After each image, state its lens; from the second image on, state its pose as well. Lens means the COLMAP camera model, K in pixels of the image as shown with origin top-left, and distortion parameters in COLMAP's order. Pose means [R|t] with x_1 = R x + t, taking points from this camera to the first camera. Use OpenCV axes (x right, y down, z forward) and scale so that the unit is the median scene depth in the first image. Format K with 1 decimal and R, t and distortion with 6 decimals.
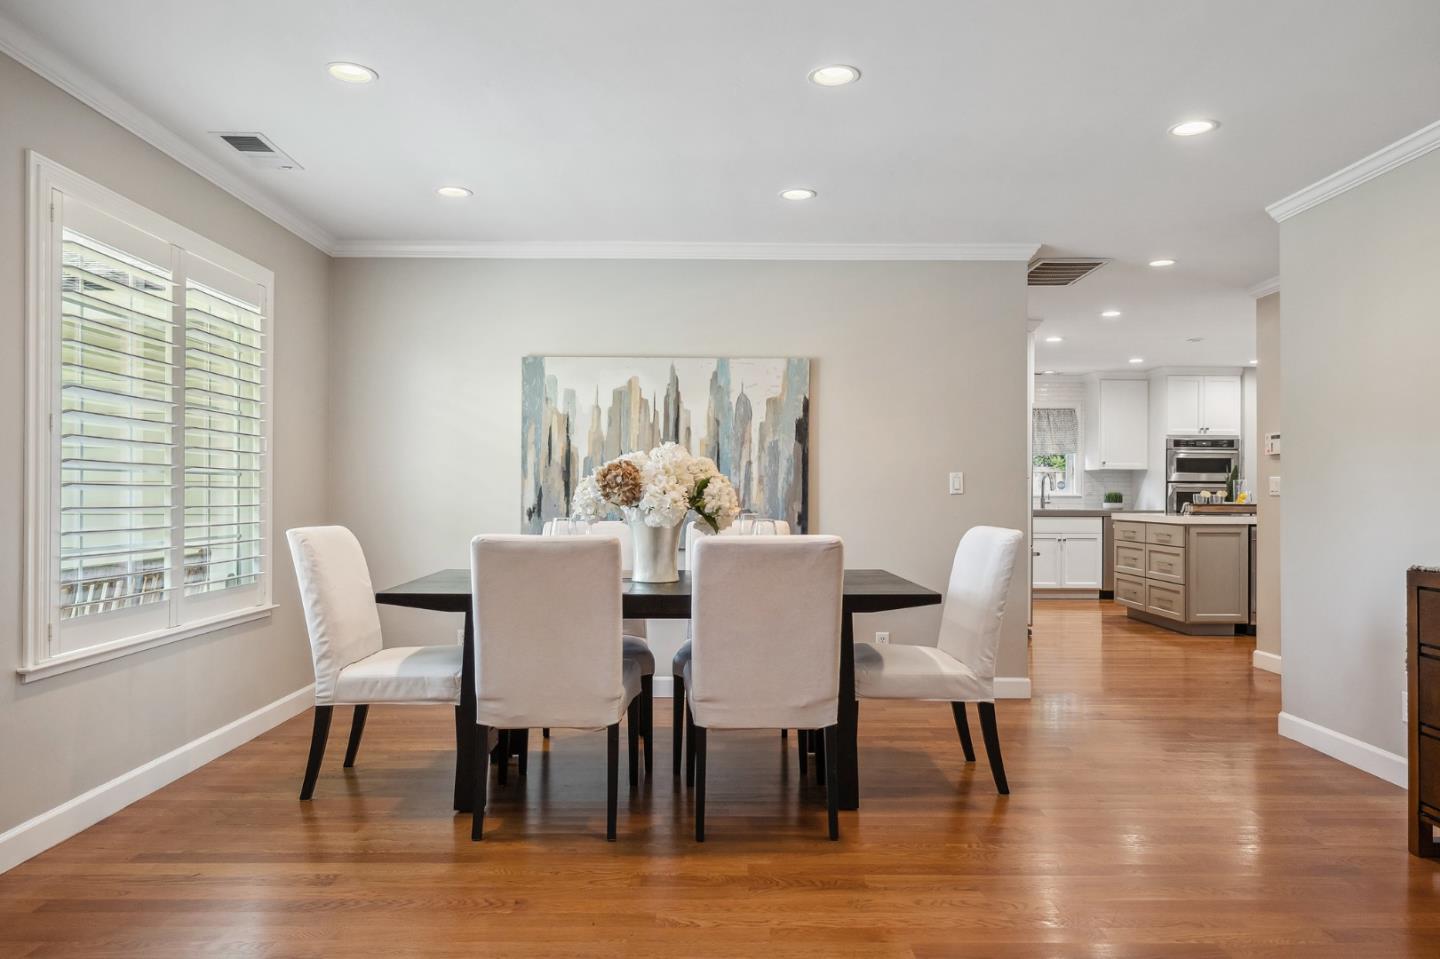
lens RADIAL K [[973.0, 0, 707.9], [0, 973.0, 492.5], [0, 0, 1]] dist [0.009635, 0.000739]
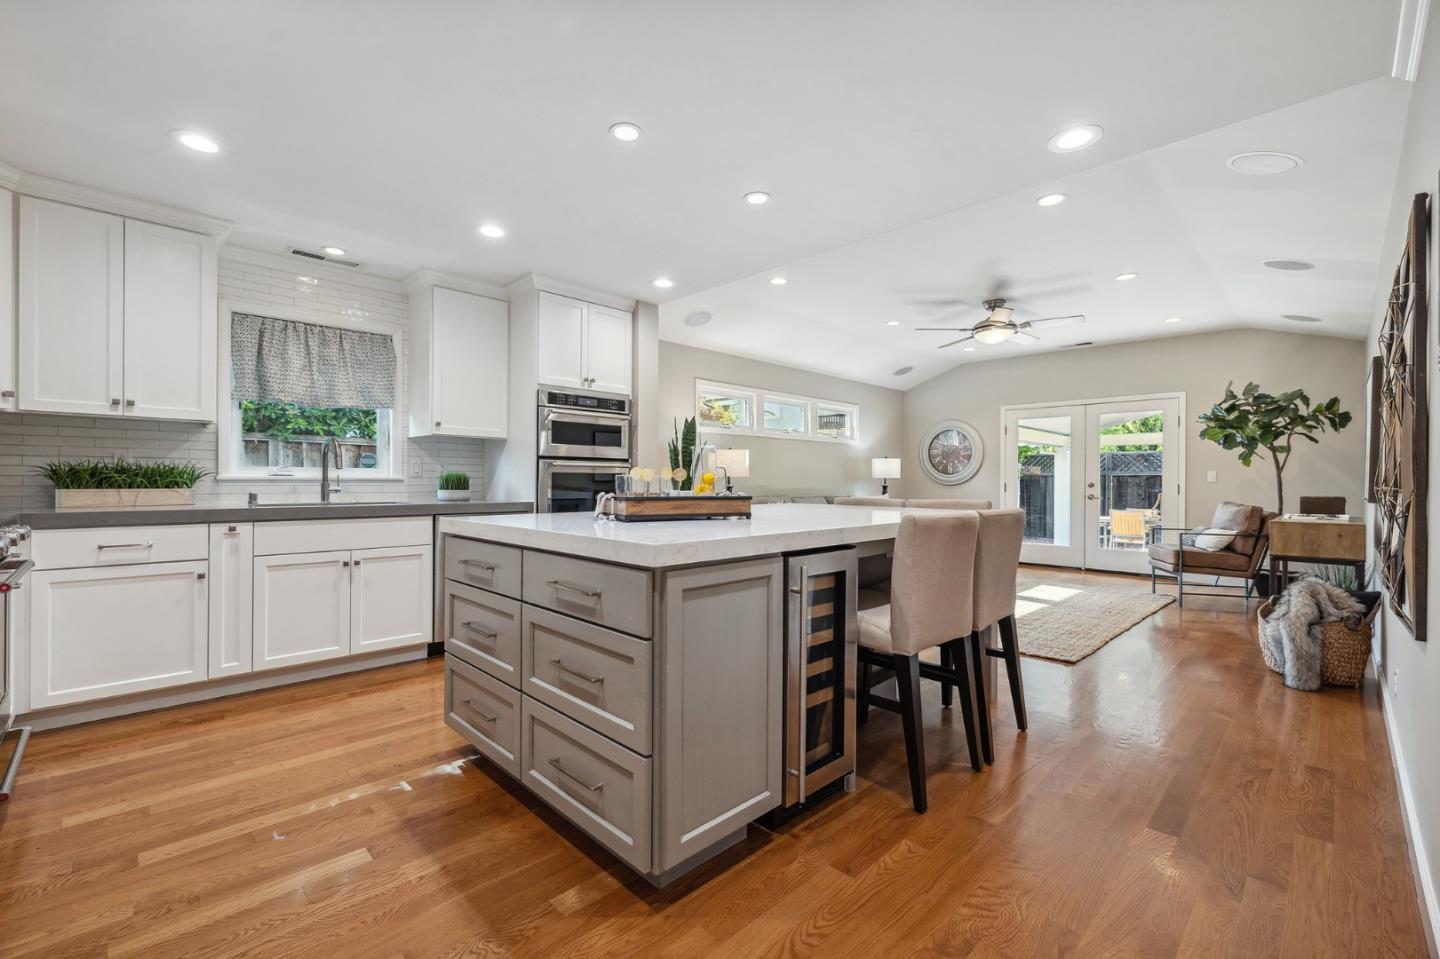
lens RADIAL K [[635.0, 0, 733.4], [0, 635.0, 478.6], [0, 0, 1]] dist [0.002043, -0.000393]
pose [[0.704610, 0.002353, 0.709591, 0.264513], [-0.002795, 0.999996, -0.000540, 0.002935], [-0.709589, -0.001603, 0.704614, 0.612663]]
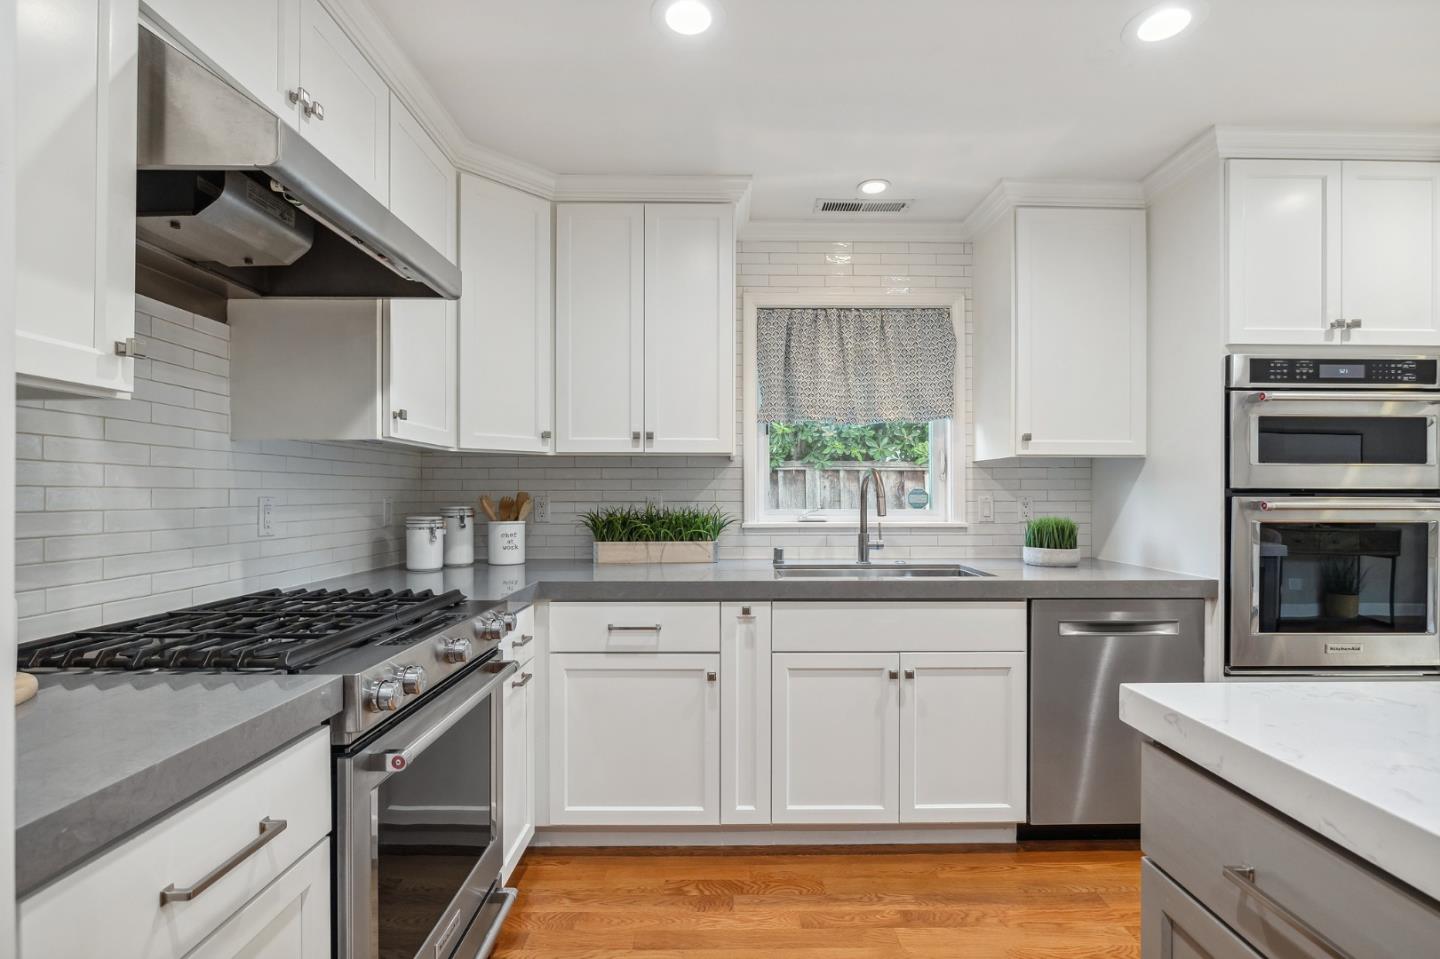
lens RADIAL K [[687.0, 0, 716.9], [0, 687.0, 492.4], [0, 0, 1]] dist [-0.004193, 0.000384]
pose [[0.999983, -0.003072, 0.005029, 0.300580], [0.003075, 0.999995, -0.000521, -0.011083], [-0.005027, 0.000537, 0.999987, 0.772261]]
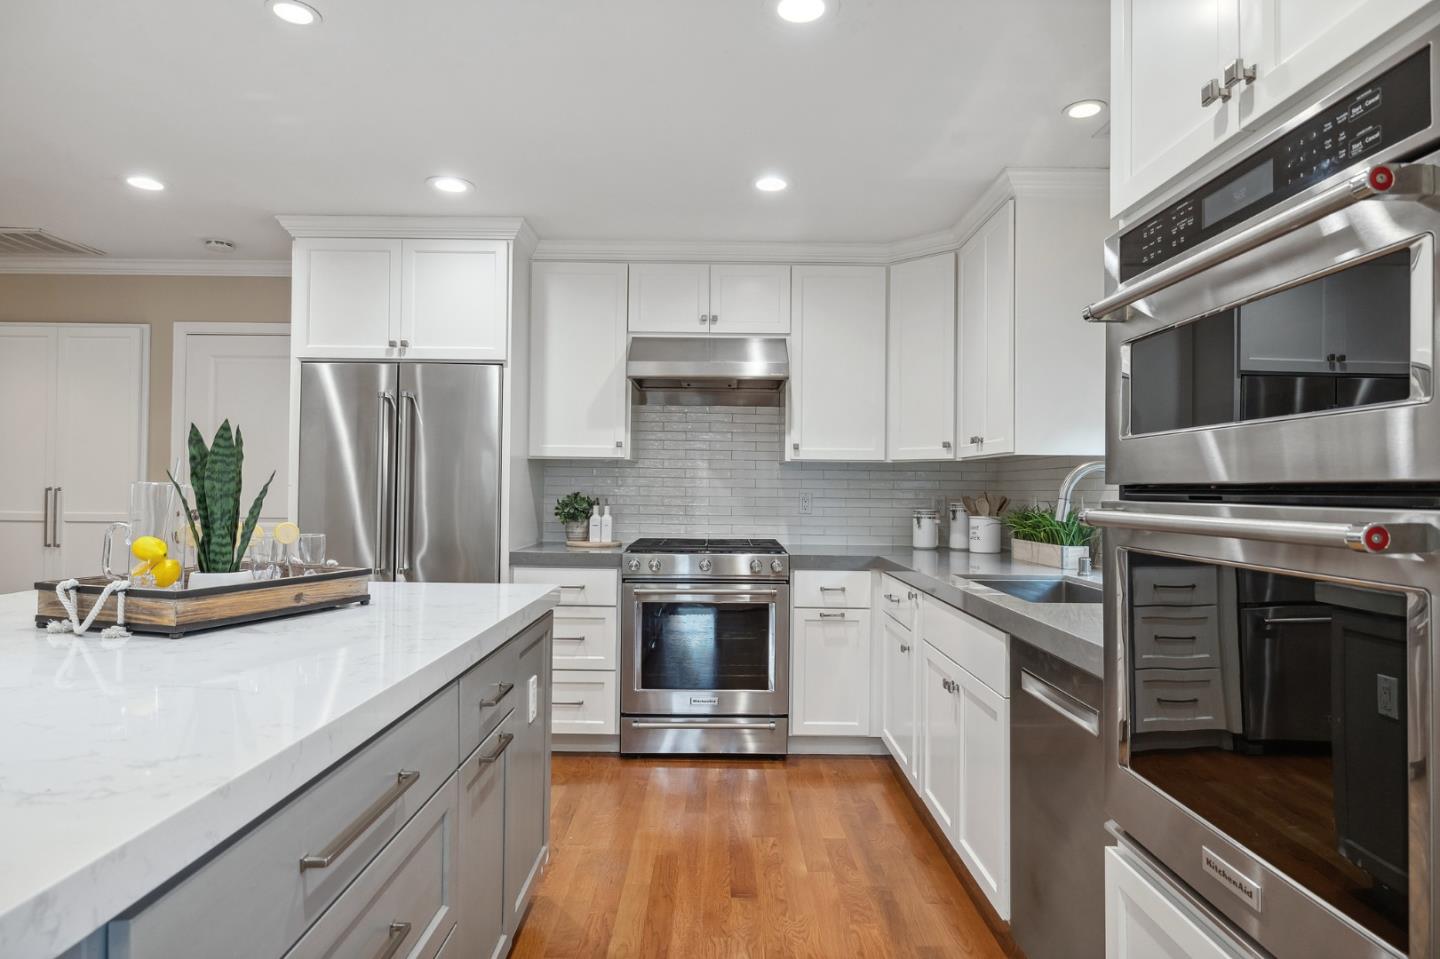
lens RADIAL K [[809.8, 0, 719.8], [0, 809.8, 479.1], [0, 0, 1]] dist [0.001474, -0.001883]
pose [[0.008090, -0.016953, -0.999824, 0.611438], [-0.008108, 0.999822, -0.017019, -0.009772], [0.999934, 0.008244, 0.007951, 0.924261]]
